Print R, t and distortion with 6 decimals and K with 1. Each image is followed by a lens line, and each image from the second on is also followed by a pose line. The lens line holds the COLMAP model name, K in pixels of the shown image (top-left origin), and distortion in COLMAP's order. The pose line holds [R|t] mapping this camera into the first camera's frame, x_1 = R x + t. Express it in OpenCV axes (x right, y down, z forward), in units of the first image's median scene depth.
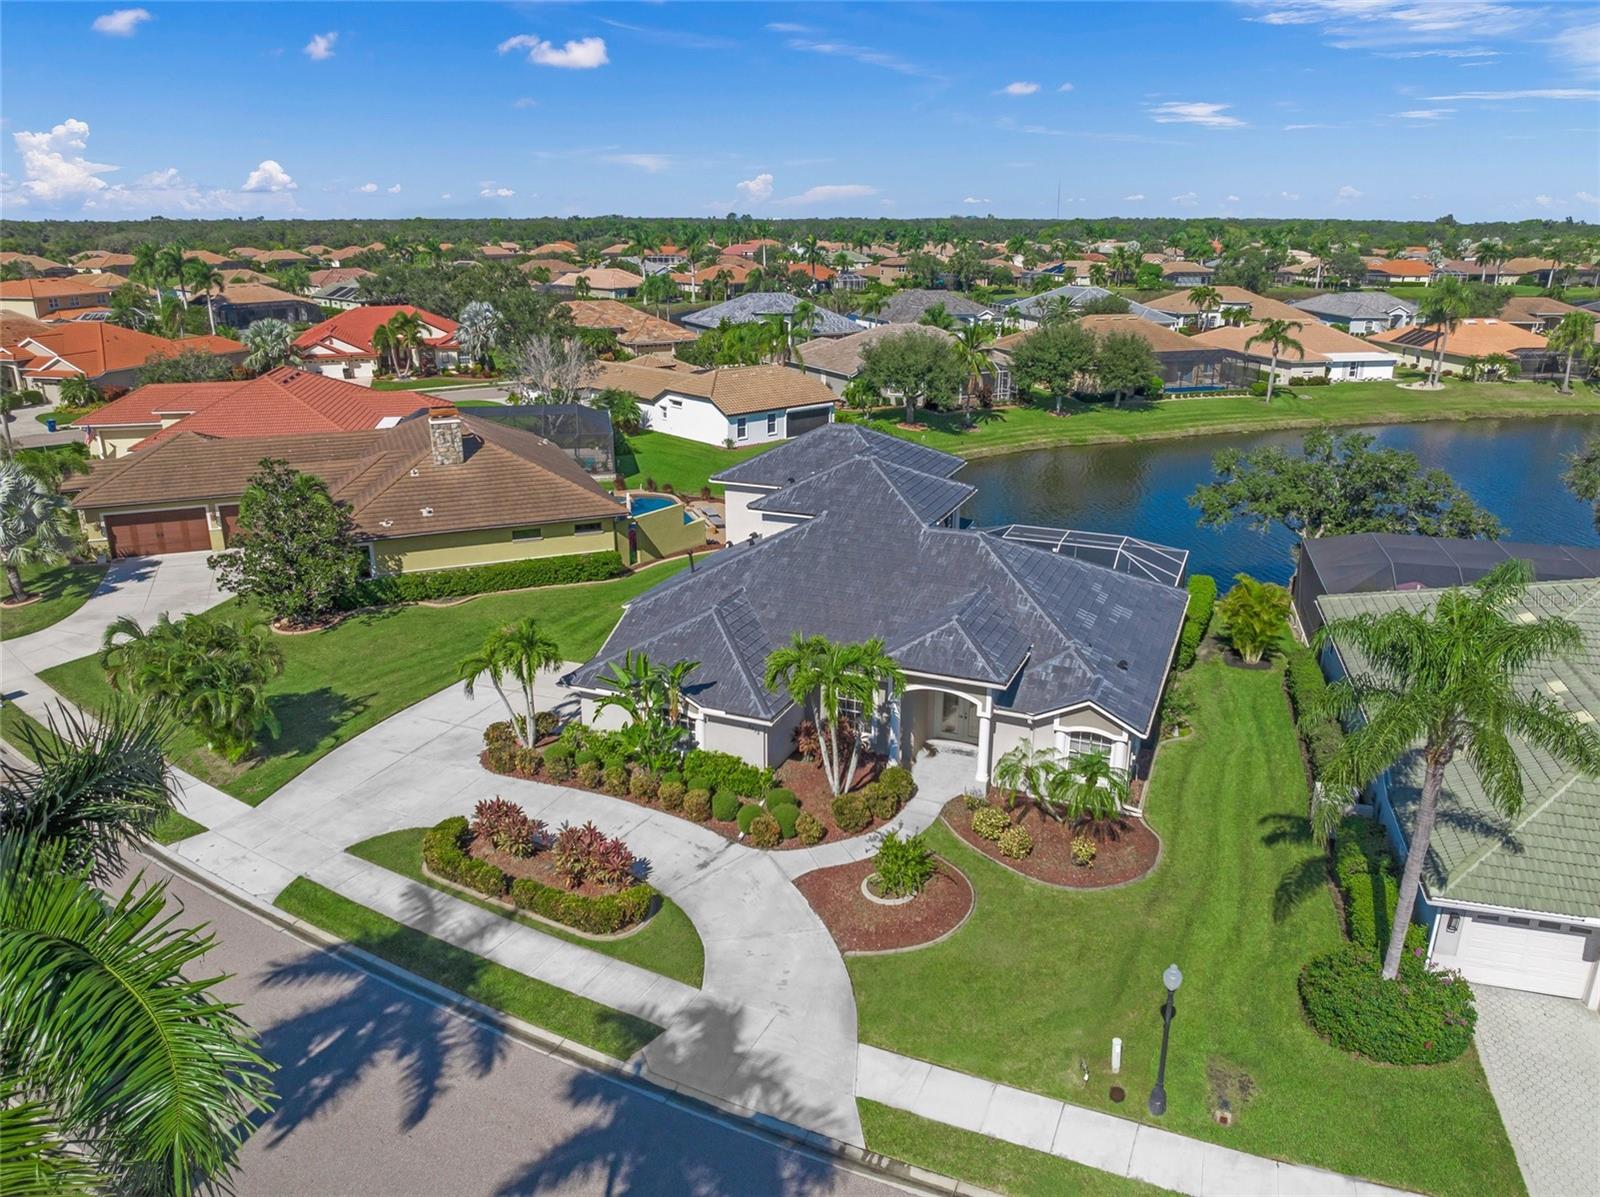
lens RADIAL K [[1130.1, 0, 800.0], [0, 1130.1, 598.5], [0, 0, 1]] dist [-0.037879, -0.002253]
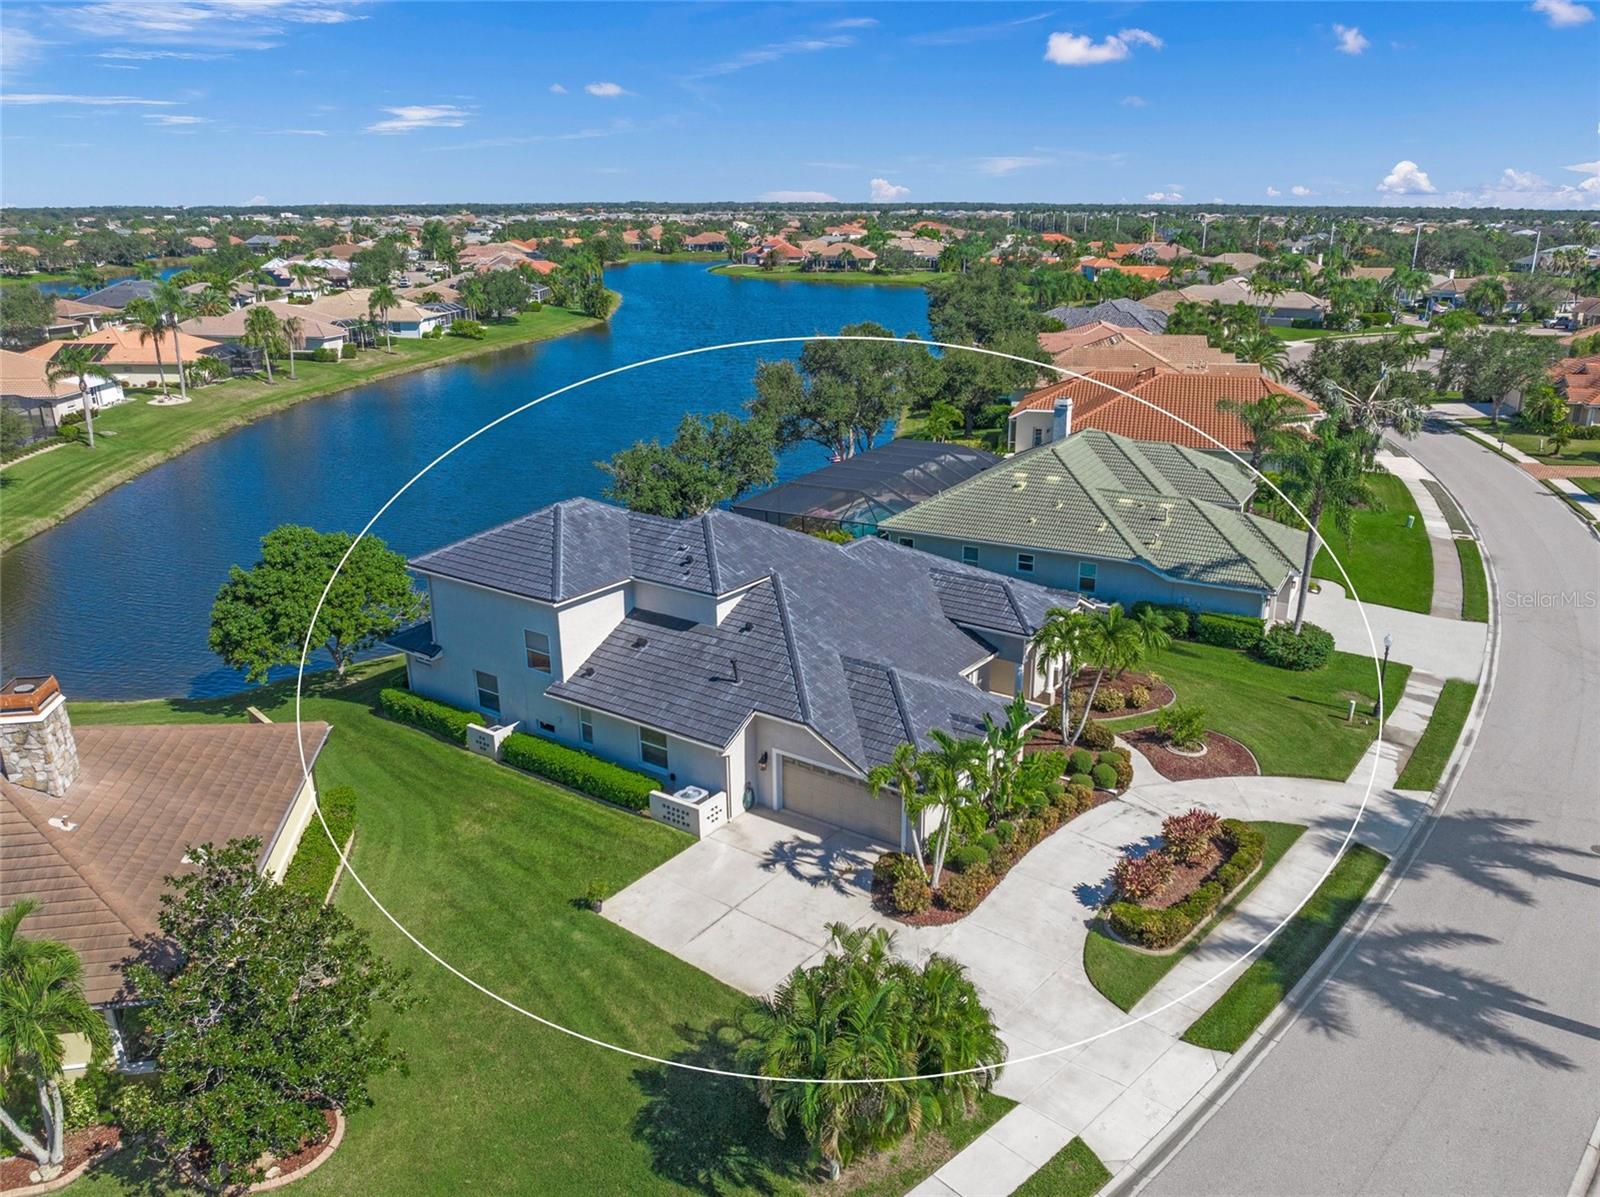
lens RADIAL K [[1199.6, 0, 845.8], [0, 1199.6, 598.8], [0, 0, 1]] dist [-0.032957, -0.010827]
pose [[0.185495, -0.307591, 0.933263, -0.730349], [0.309682, 0.919647, 0.241551, -0.220867], [-0.932571, 0.244208, 0.265846, 0.523488]]
